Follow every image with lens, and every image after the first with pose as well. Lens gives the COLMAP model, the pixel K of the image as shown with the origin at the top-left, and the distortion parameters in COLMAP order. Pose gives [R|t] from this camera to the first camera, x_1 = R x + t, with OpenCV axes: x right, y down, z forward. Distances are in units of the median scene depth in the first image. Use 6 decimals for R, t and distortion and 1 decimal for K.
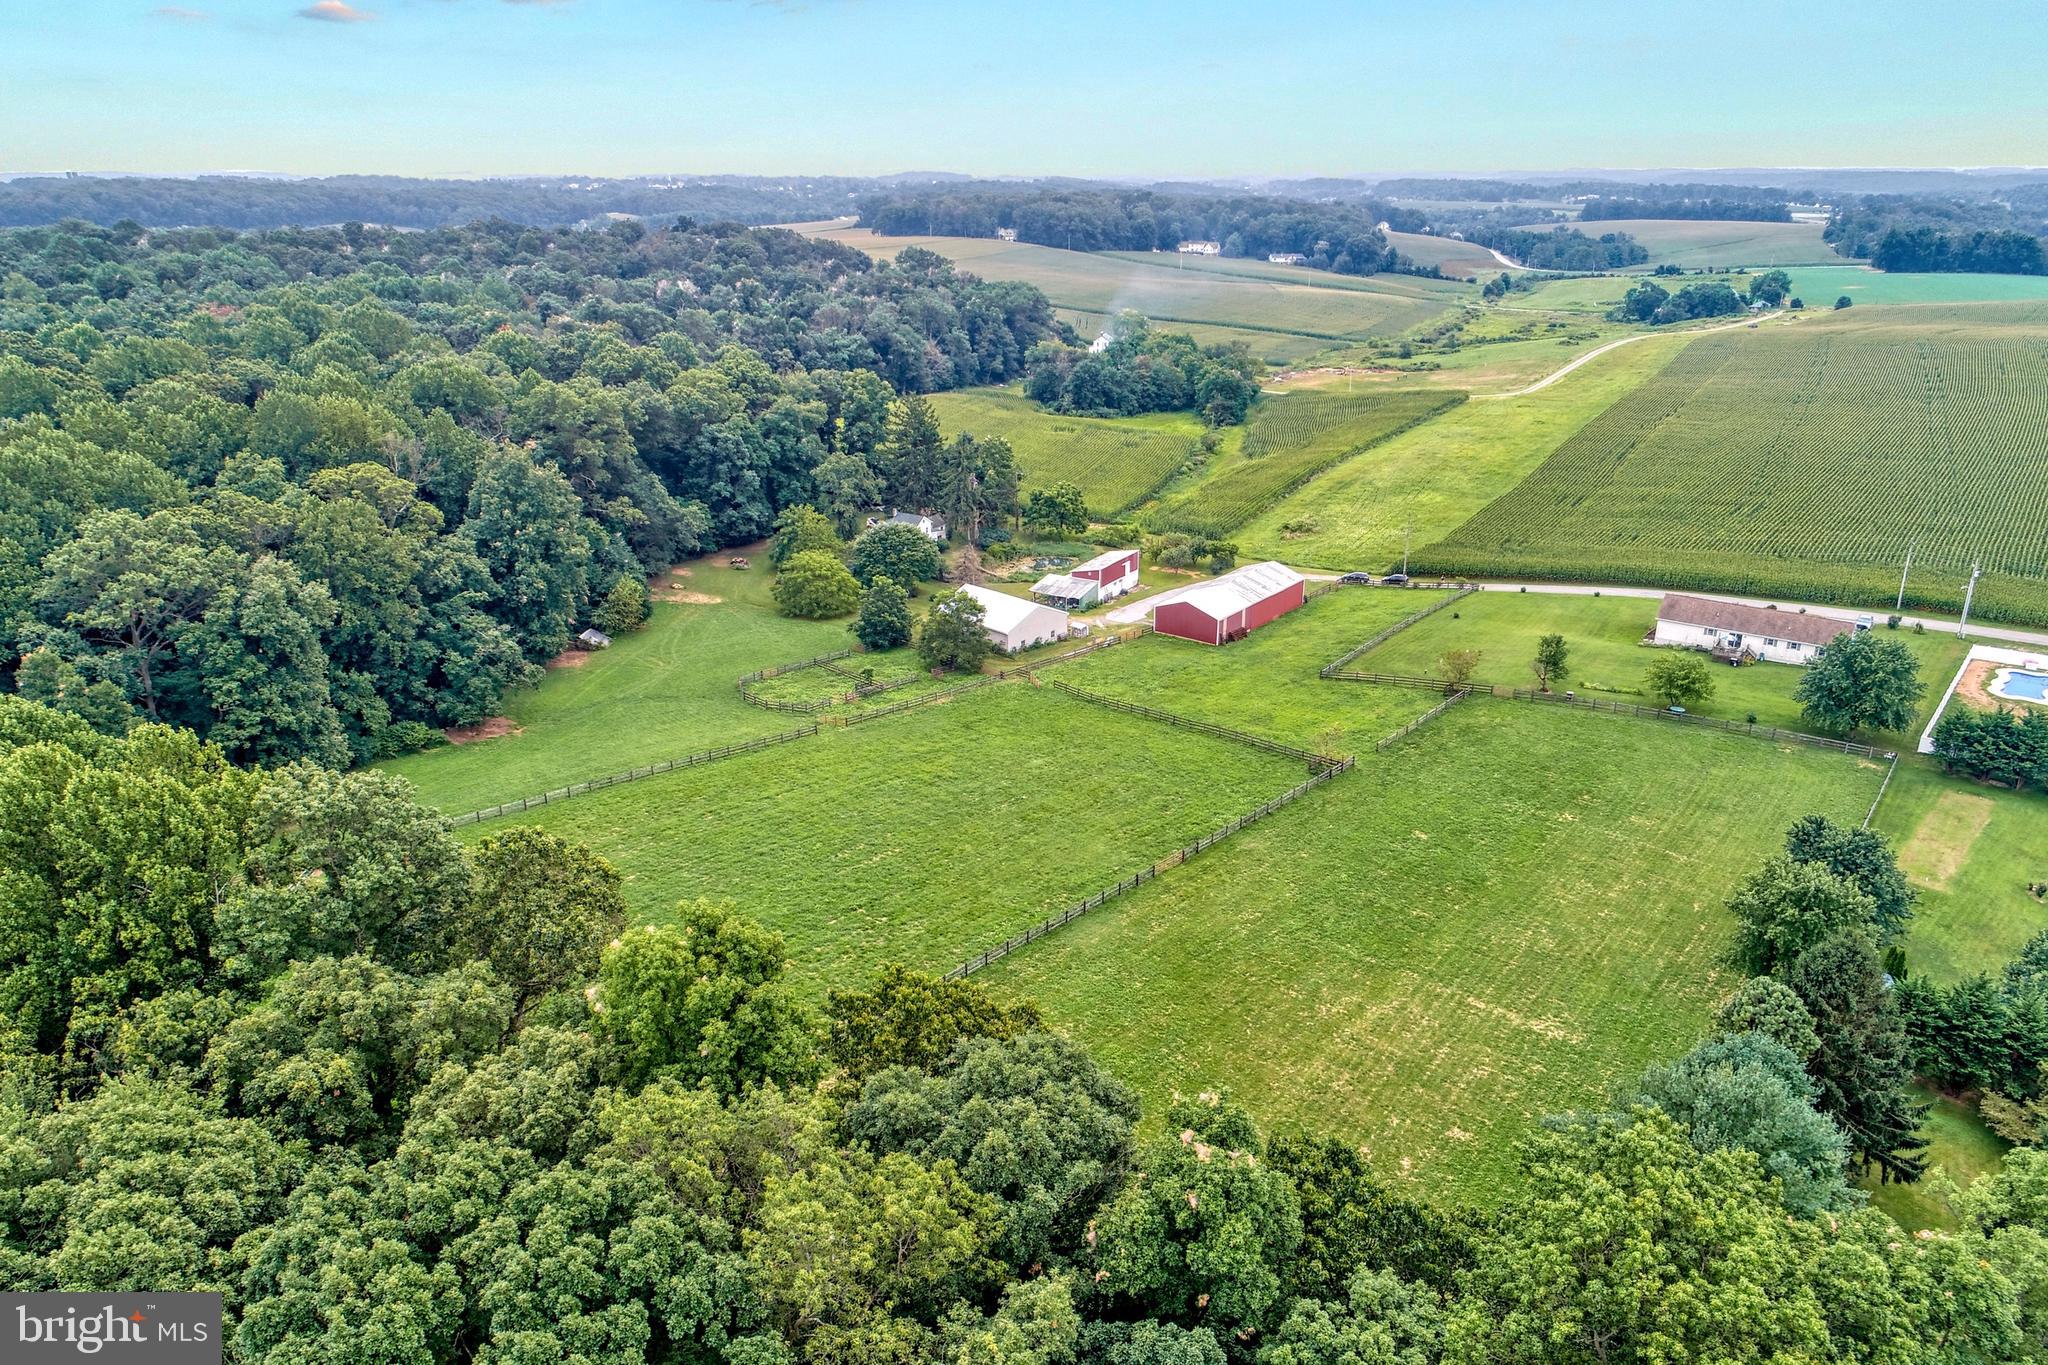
lens RADIAL K [[1397.7, 0, 1020.6], [0, 1397.7, 678.4], [0, 0, 1]] dist [0.001142, -0.000112]
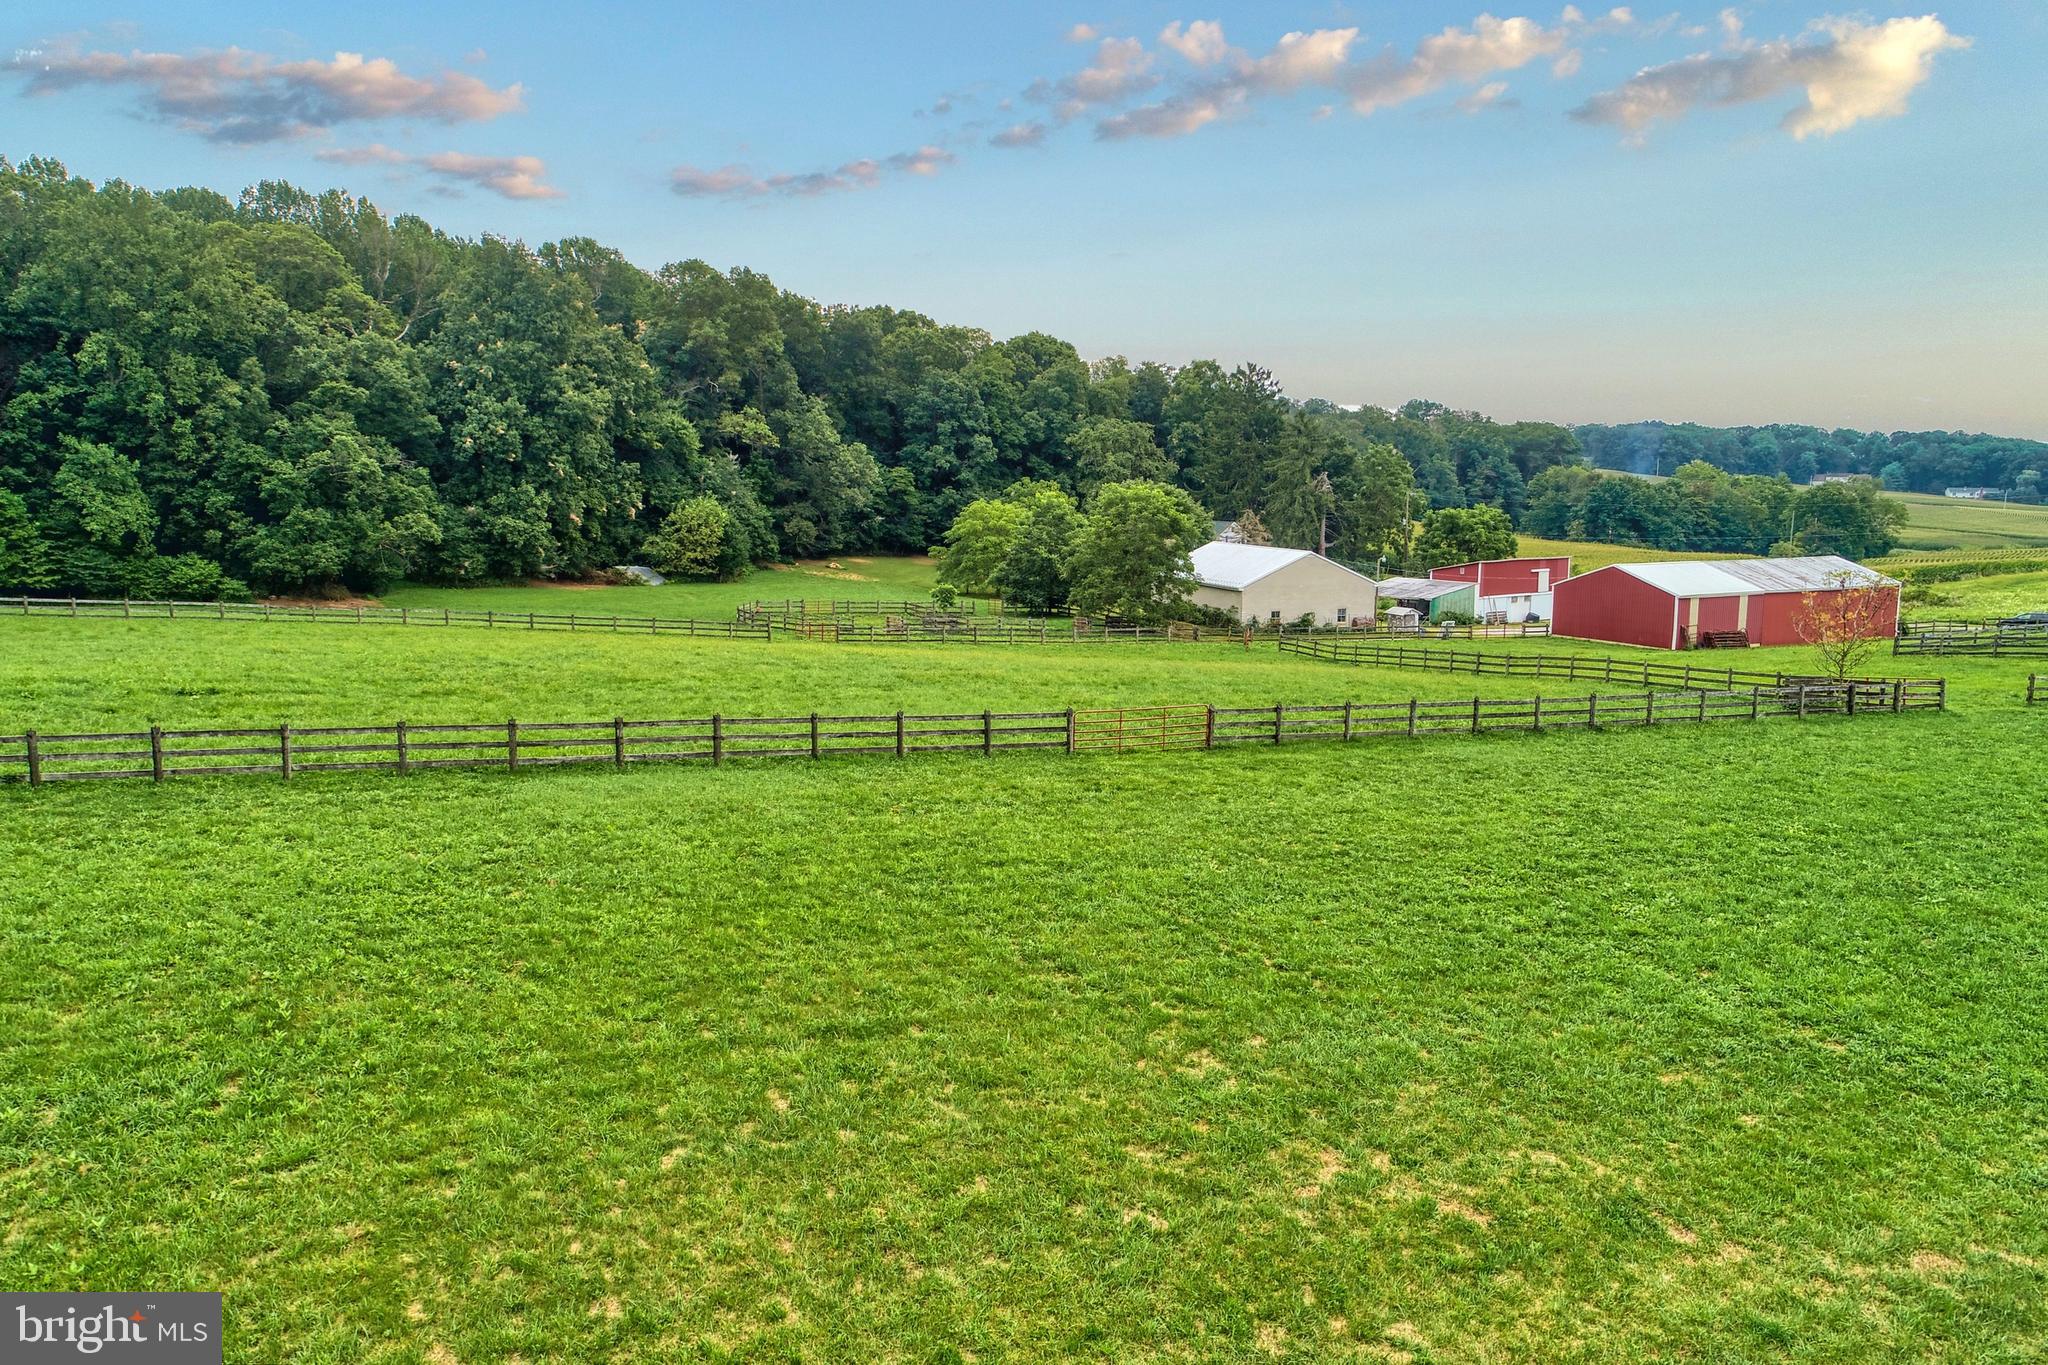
lens RADIAL K [[1397.7, 0, 1020.6], [0, 1397.7, 678.4], [0, 0, 1]] dist [0.001142, -0.000112]
pose [[0.907137, 0.061851, -0.416265, 0.121652], [-0.161523, 0.964554, -0.208675, 0.111117], [0.388604, 0.256533, 0.884973, 0.423809]]
